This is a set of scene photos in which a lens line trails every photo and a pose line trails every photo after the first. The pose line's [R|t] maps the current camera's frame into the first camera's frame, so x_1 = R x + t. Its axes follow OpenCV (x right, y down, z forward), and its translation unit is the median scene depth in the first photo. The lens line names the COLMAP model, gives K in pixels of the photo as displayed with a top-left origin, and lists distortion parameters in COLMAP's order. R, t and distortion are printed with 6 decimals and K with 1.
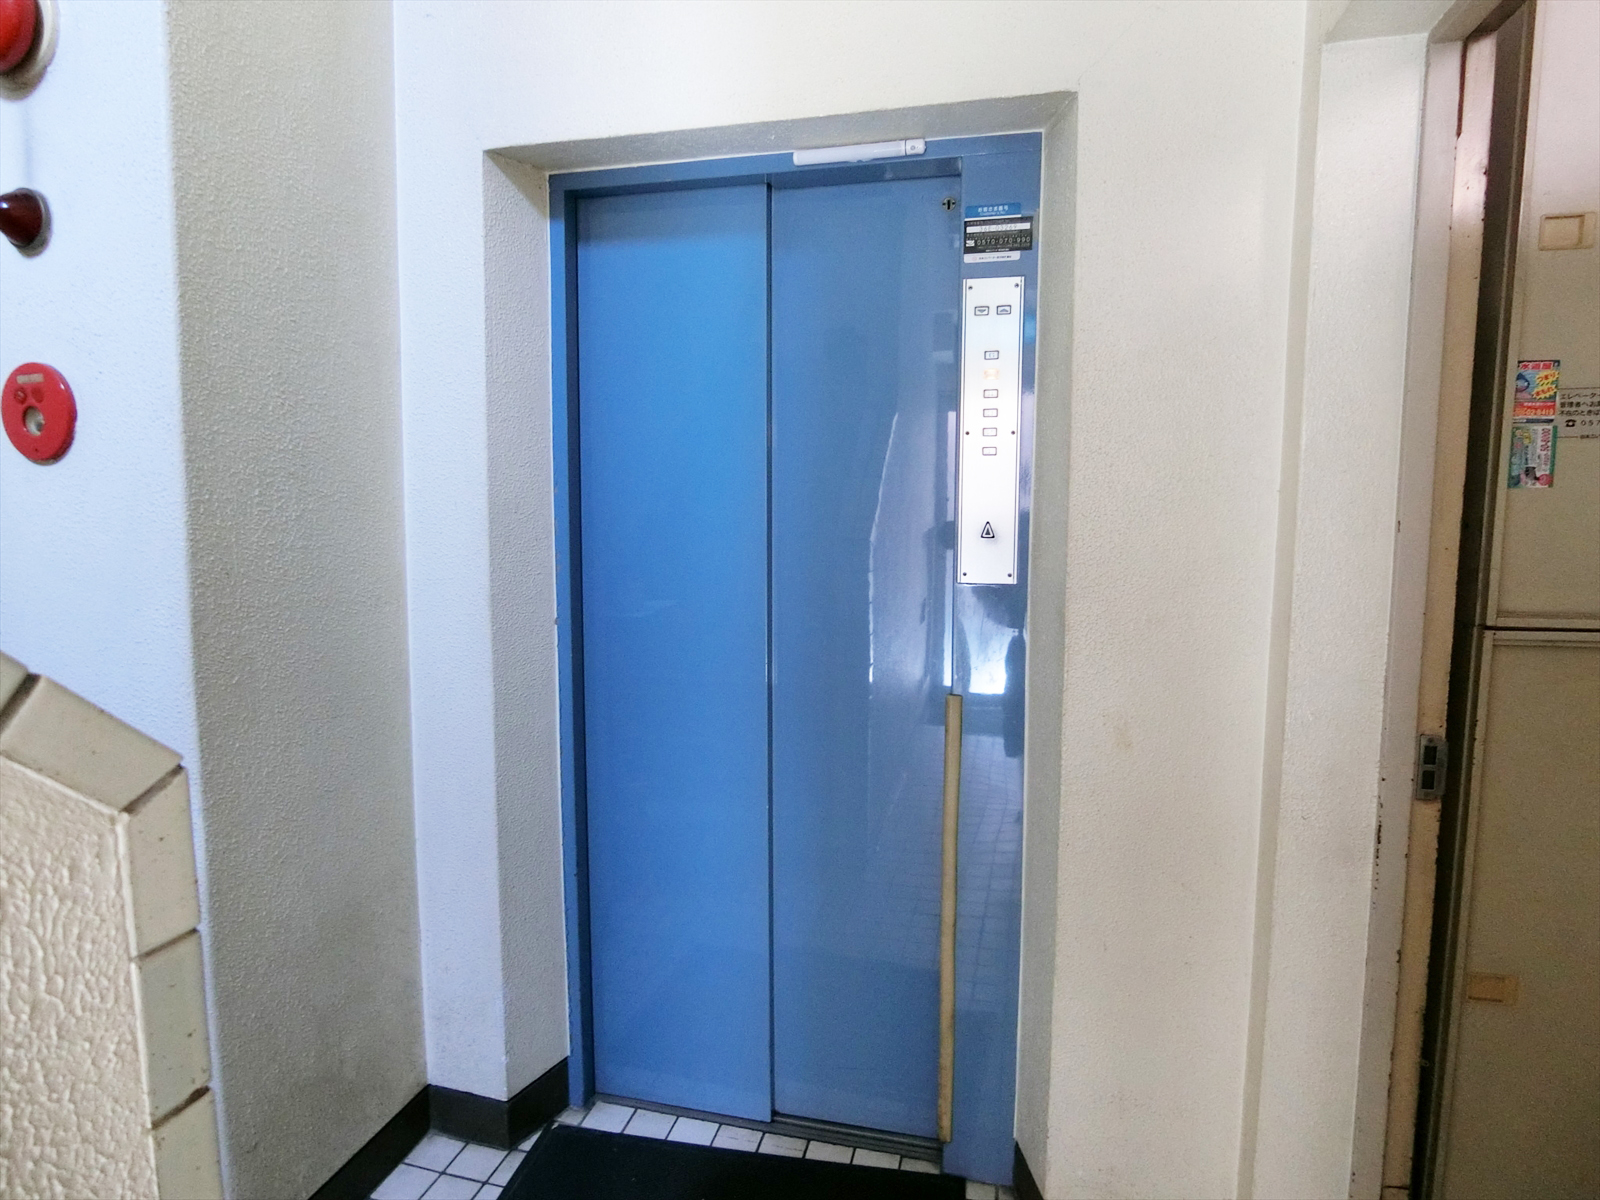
lens RADIAL K [[879.7, 0, 800.0], [0, 879.7, 600.0], [0, 0, 1]] dist [-0.000742, 0.000181]
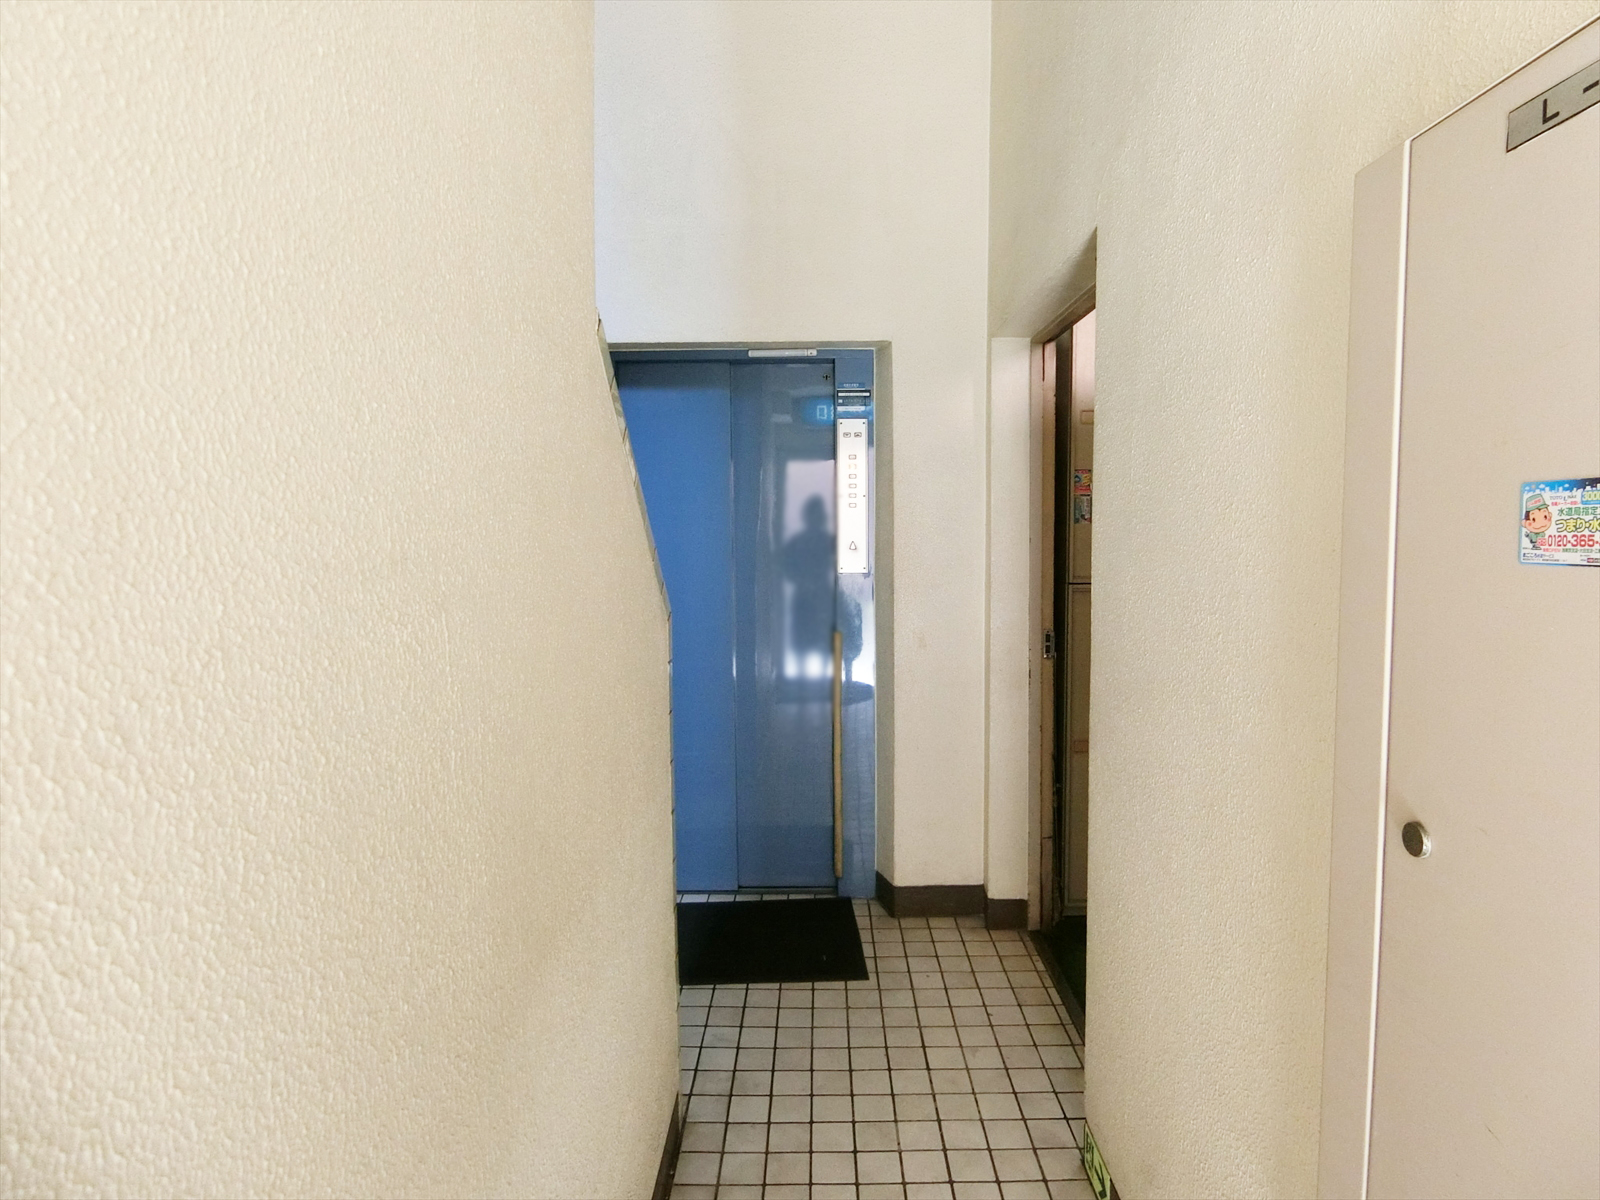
lens RADIAL K [[879.7, 0, 800.0], [0, 879.7, 600.0], [0, 0, 1]] dist [-0.000742, 0.000181]
pose [[0.973877, -0.028630, 0.225263, -0.356873], [0.034776, 0.999122, -0.023363, 0.085761], [-0.224396, 0.030587, 0.974018, -0.903004]]
